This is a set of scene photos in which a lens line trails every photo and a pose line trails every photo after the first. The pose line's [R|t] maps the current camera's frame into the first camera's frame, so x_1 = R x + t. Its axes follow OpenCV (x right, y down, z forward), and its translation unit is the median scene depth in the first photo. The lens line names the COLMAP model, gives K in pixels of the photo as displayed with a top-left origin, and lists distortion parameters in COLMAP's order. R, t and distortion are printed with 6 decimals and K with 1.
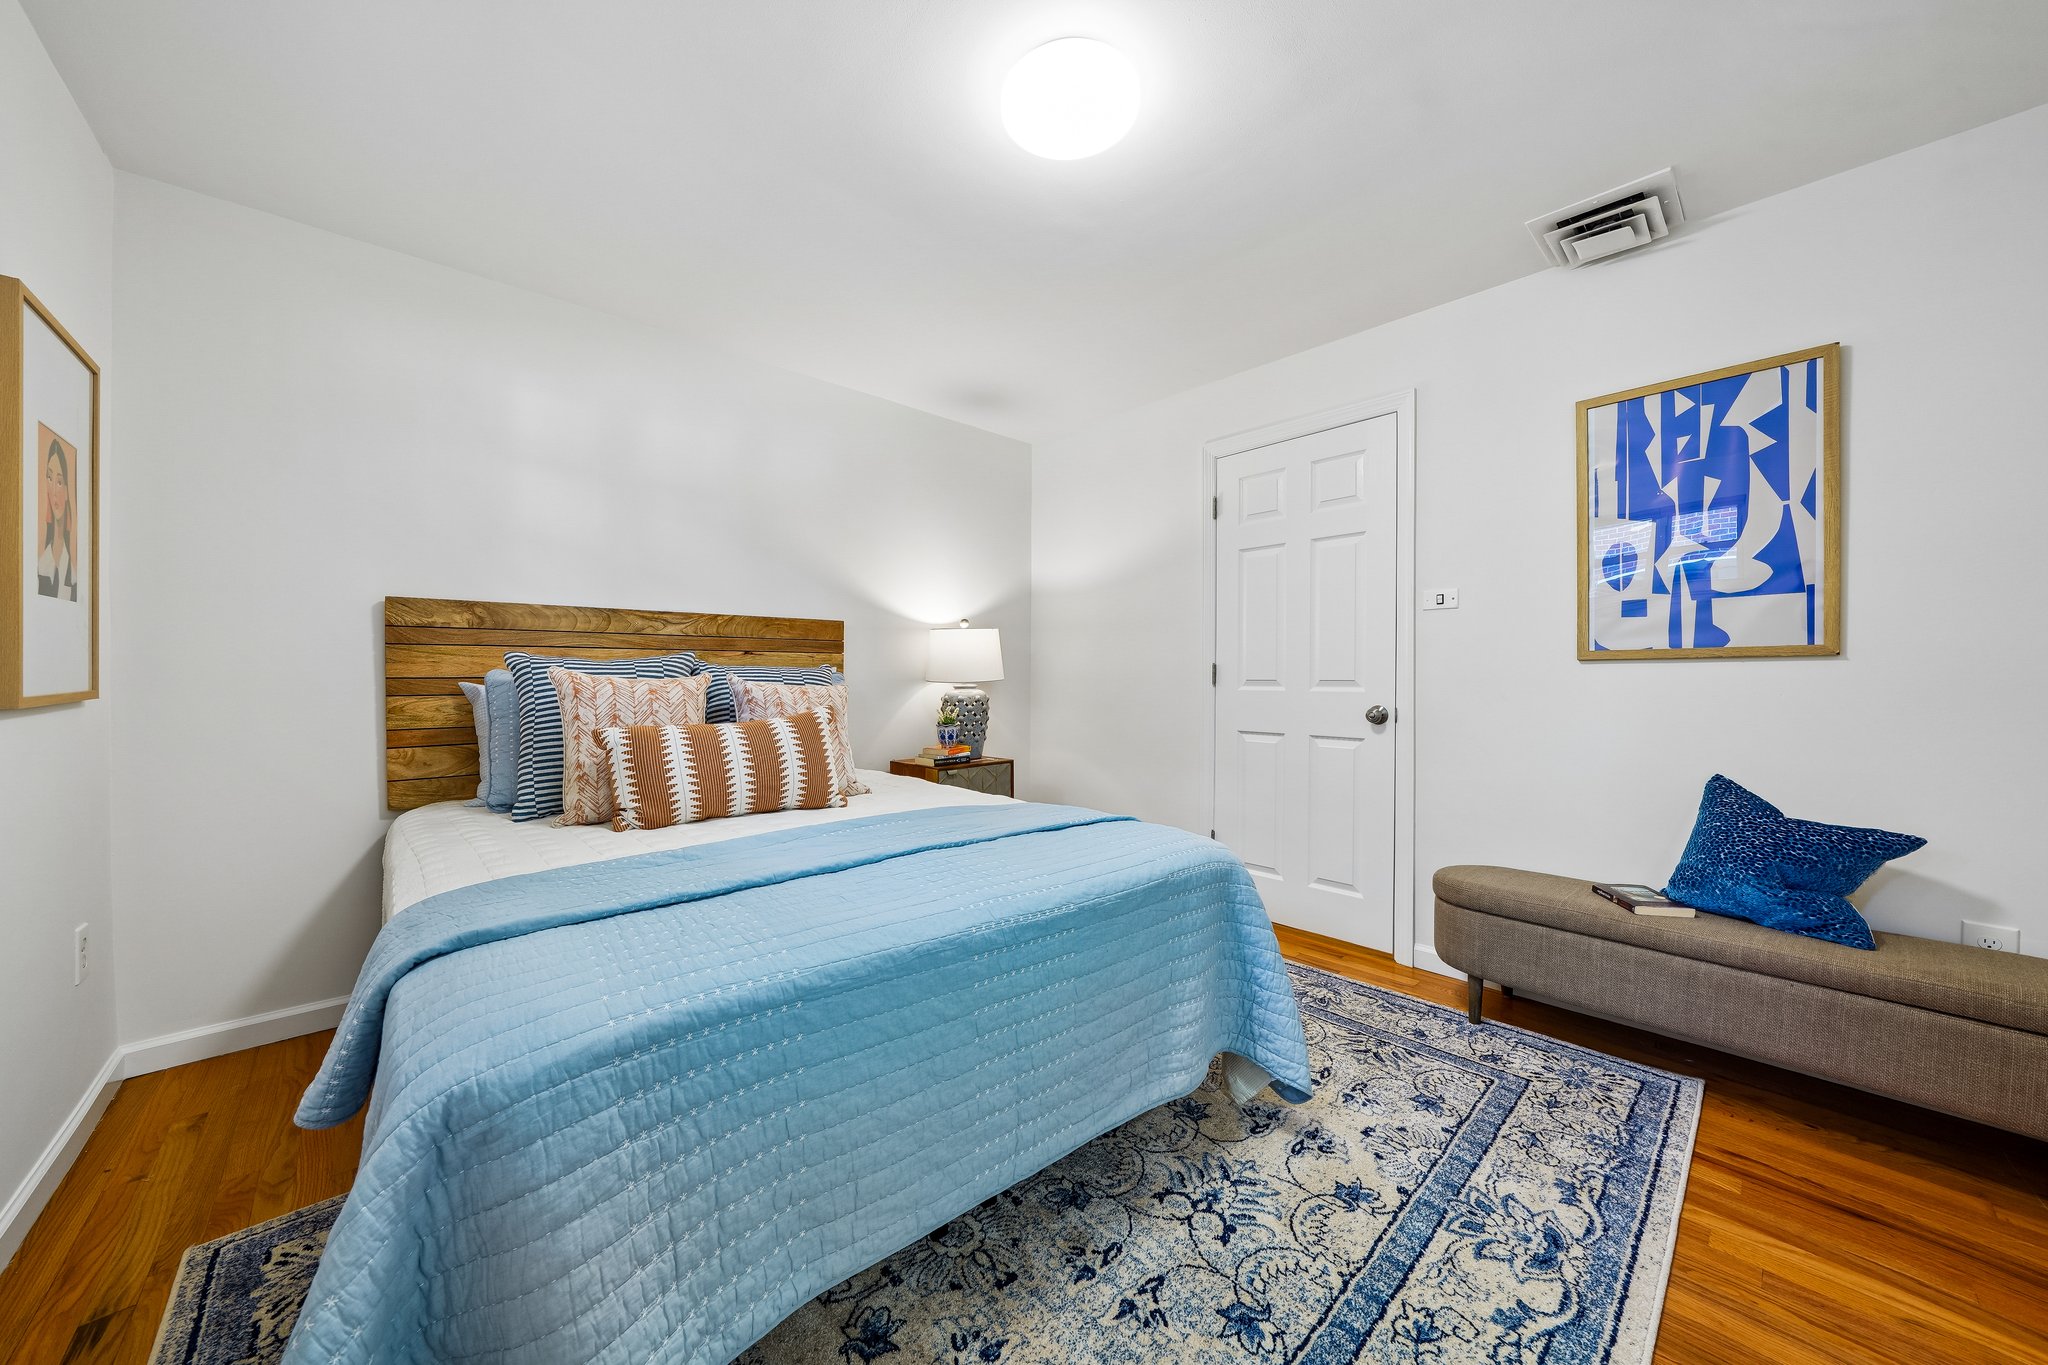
lens RADIAL K [[724.0, 0, 1024.6], [0, 724.0, 680.1], [0, 0, 1]] dist [-0.003239, -0.000083]
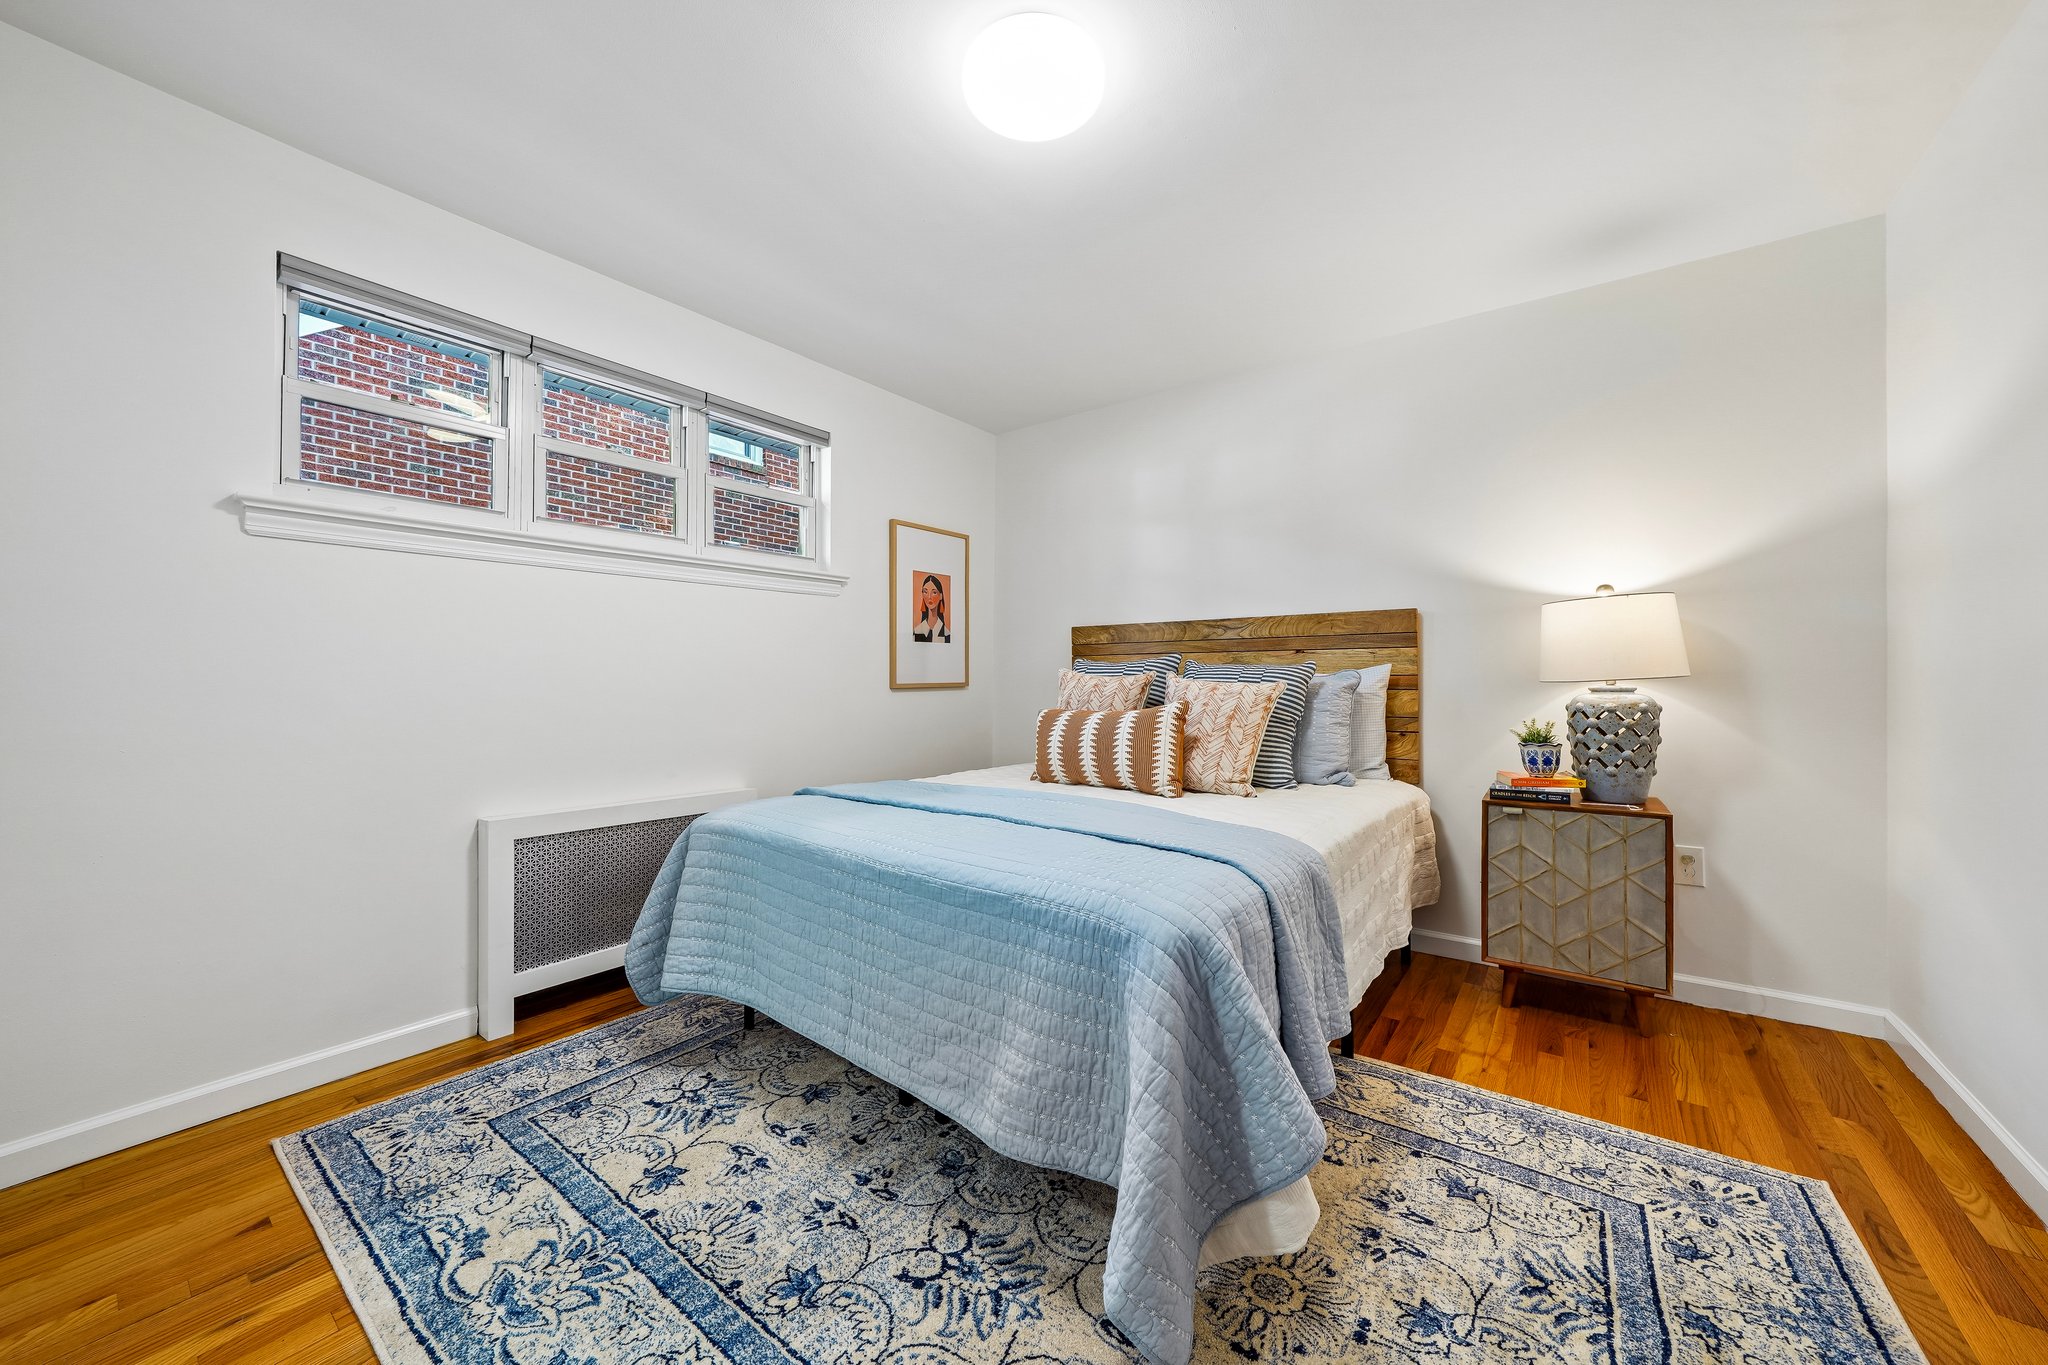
lens RADIAL K [[742.2, 0, 1022.4], [0, 742.2, 677.2], [0, 0, 1]] dist [-0.001979, -0.000076]
pose [[0.175955, -0.007648, -0.984368, 1.135605], [-0.007507, 0.999930, -0.009110, 0.020230], [0.984370, 0.008992, 0.175886, 0.899565]]
